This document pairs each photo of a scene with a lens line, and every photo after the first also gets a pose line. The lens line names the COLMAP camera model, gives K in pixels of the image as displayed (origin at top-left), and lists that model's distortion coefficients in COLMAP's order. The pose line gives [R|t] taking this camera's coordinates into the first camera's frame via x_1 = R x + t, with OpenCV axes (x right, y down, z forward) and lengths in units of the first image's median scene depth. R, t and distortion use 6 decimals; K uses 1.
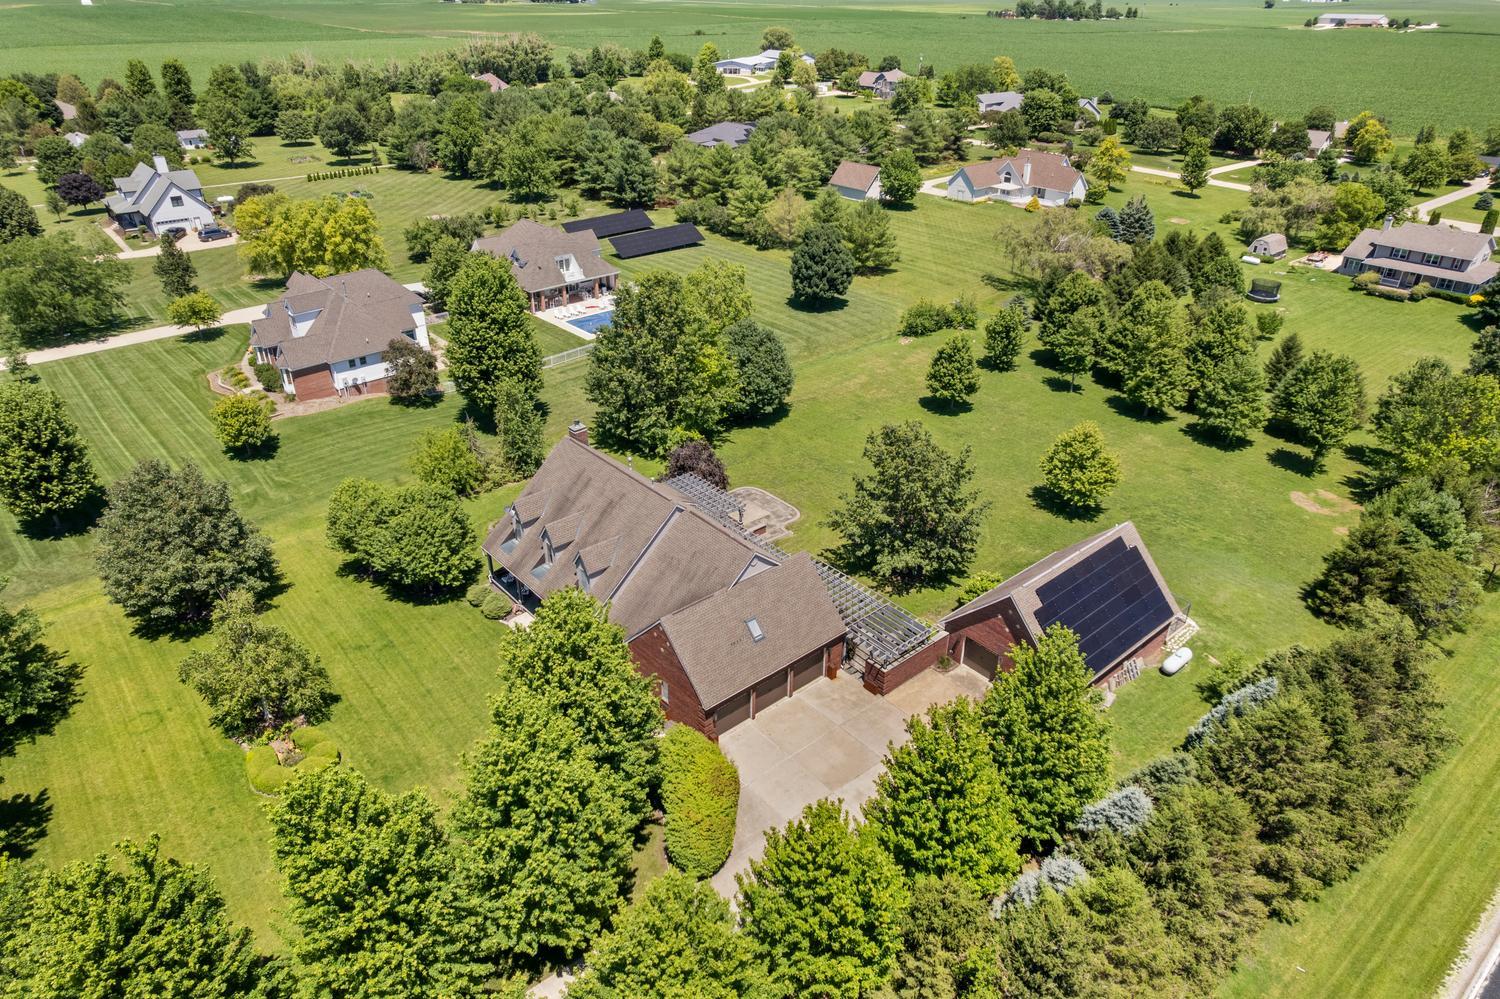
lens RADIAL K [[962.7, 0, 754.1], [0, 962.7, 503.5], [0, 0, 1]] dist [-0.081584, 0.078609]
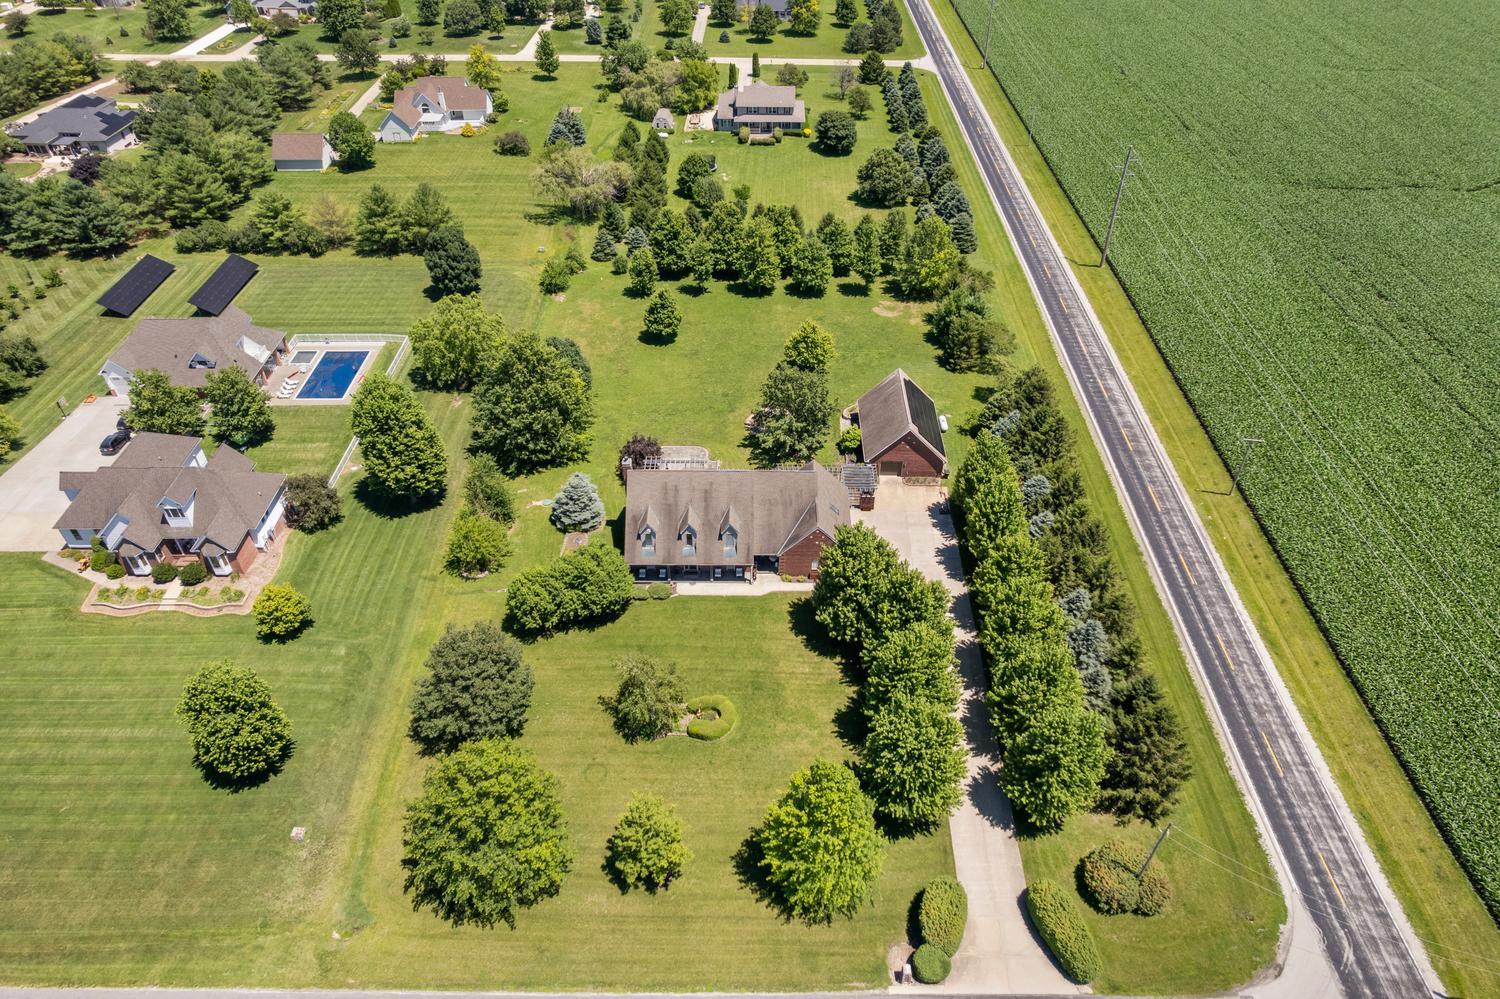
lens RADIAL K [[962.7, 0, 754.1], [0, 962.7, 503.5], [0, 0, 1]] dist [-0.081584, 0.078609]
pose [[0.659364, -0.486543, 0.573163, -0.551150], [0.367306, 0.873657, 0.319077, -0.249602], [-0.655992, 0.000139, 0.754768, -0.131700]]
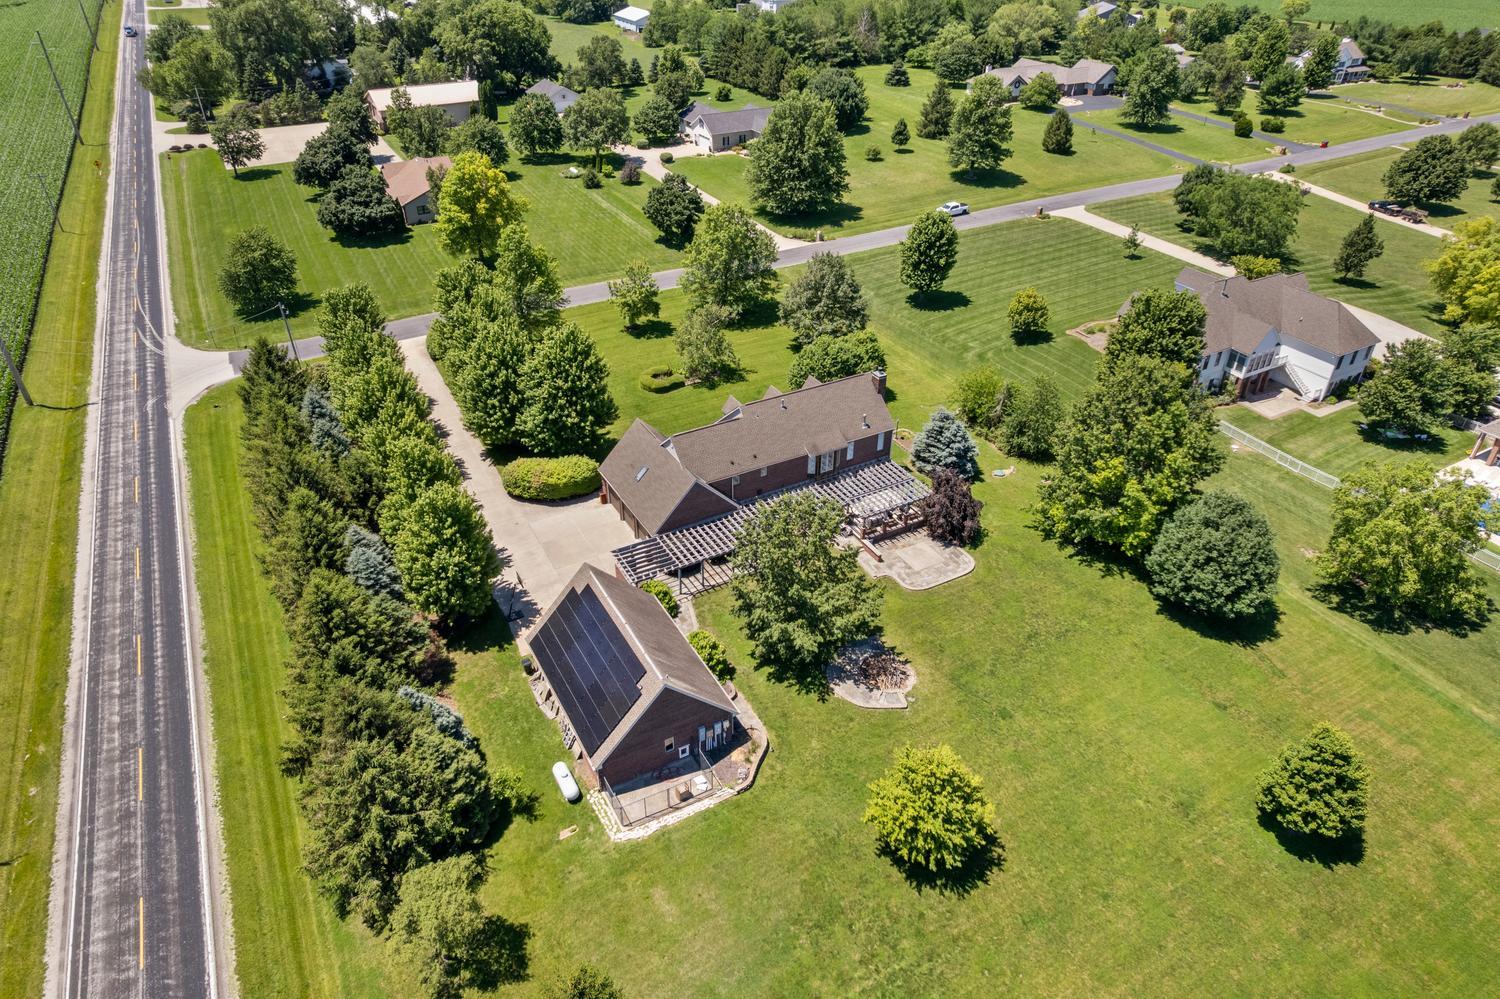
lens RADIAL K [[962.7, 0, 754.1], [0, 962.7, 503.5], [0, 0, 1]] dist [-0.081584, 0.078609]
pose [[-0.195283, 0.546666, -0.814261, 0.543644], [-0.482810, 0.669087, 0.564993, -0.342092], [0.853674, 0.503466, 0.133274, 0.472847]]
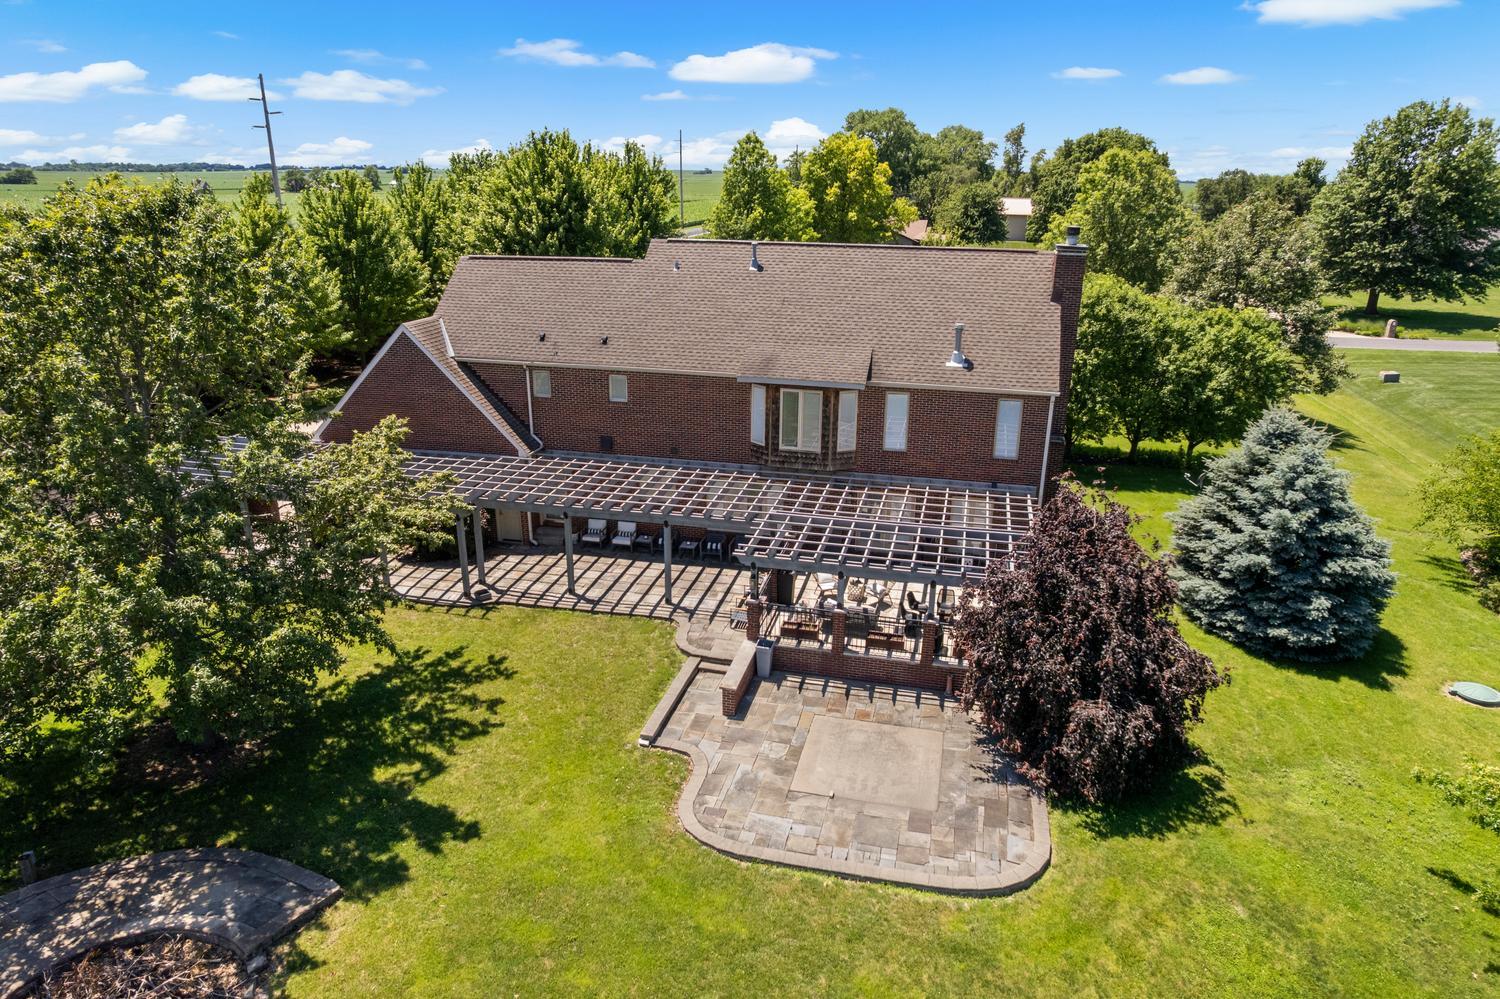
lens RADIAL K [[962.7, 0, 754.1], [0, 962.7, 503.5], [0, 0, 1]] dist [-0.081584, 0.078609]
pose [[-0.806144, 0.185369, -0.561934, 0.100872], [-0.297145, 0.694419, 0.655353, -0.135839], [0.511699, 0.695285, -0.504721, 0.726027]]
